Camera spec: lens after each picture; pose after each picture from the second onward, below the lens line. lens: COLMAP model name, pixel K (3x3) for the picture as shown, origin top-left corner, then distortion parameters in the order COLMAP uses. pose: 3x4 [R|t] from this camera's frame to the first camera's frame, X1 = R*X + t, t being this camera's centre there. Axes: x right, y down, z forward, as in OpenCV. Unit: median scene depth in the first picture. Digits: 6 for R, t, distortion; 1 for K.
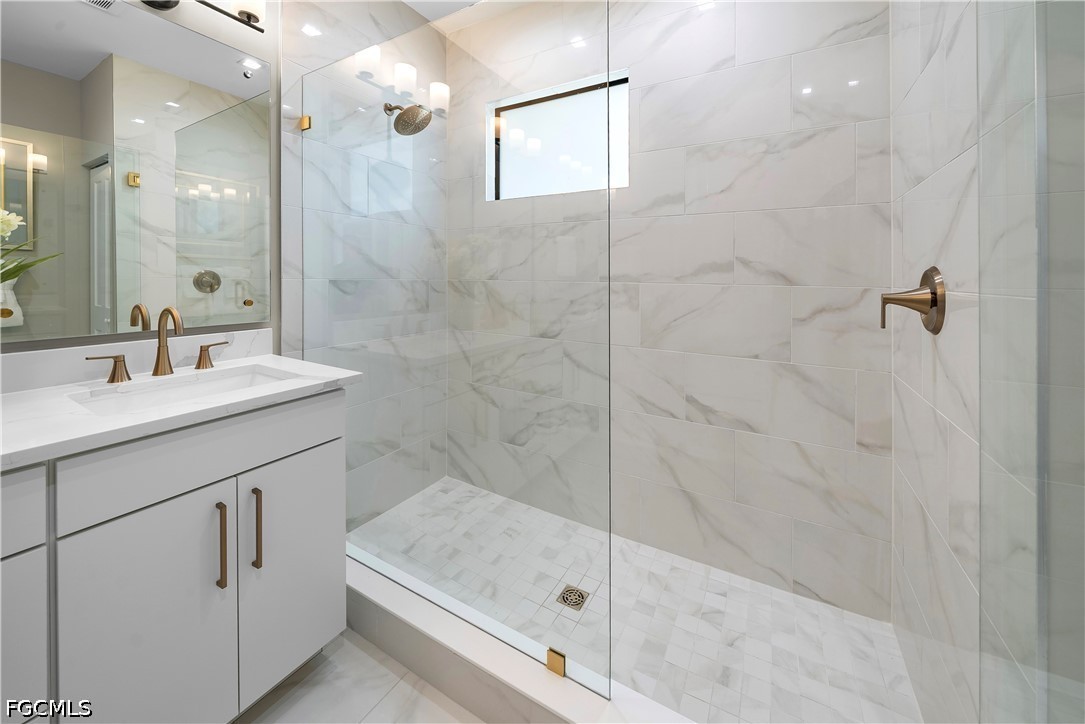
lens RADIAL K [[398.0, 0, 555.4], [0, 398.0, 307.4], [0, 0, 1]] dist [-0.008612, -0.000037]
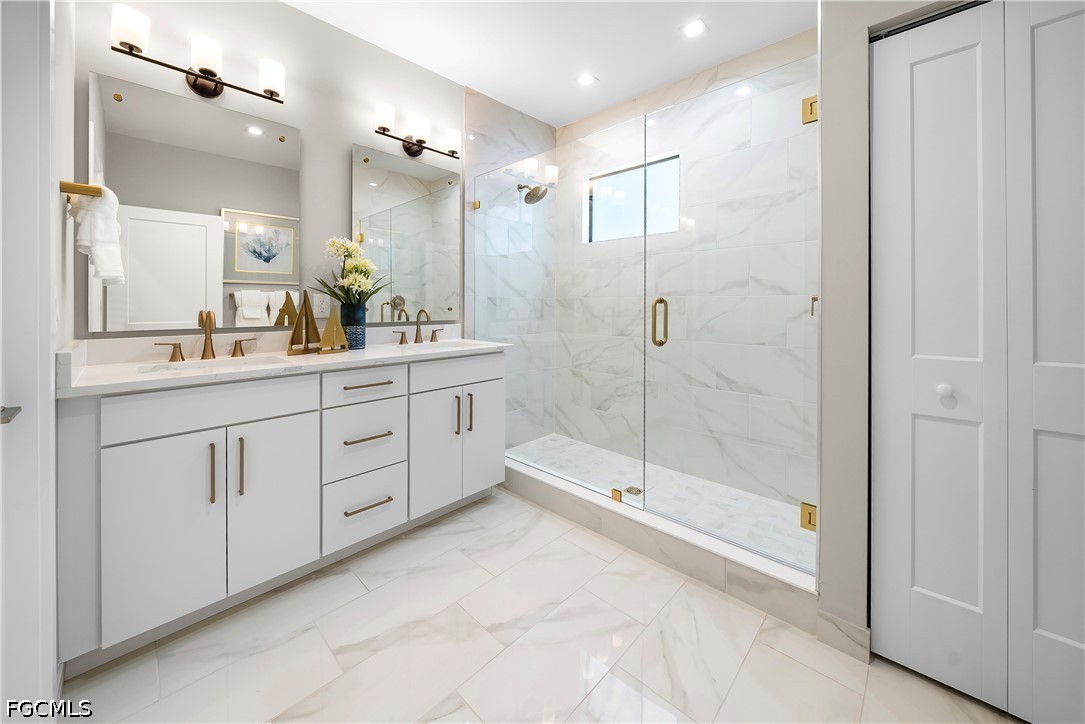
lens RADIAL K [[398.0, 0, 555.4], [0, 398.0, 307.4], [0, 0, 1]] dist [-0.008612, -0.000037]
pose [[0.970028, -0.007198, -0.242887, 0.092758], [-0.009728, 0.997609, -0.068416, 0.075343], [0.242799, 0.068728, 0.967639, -0.472687]]
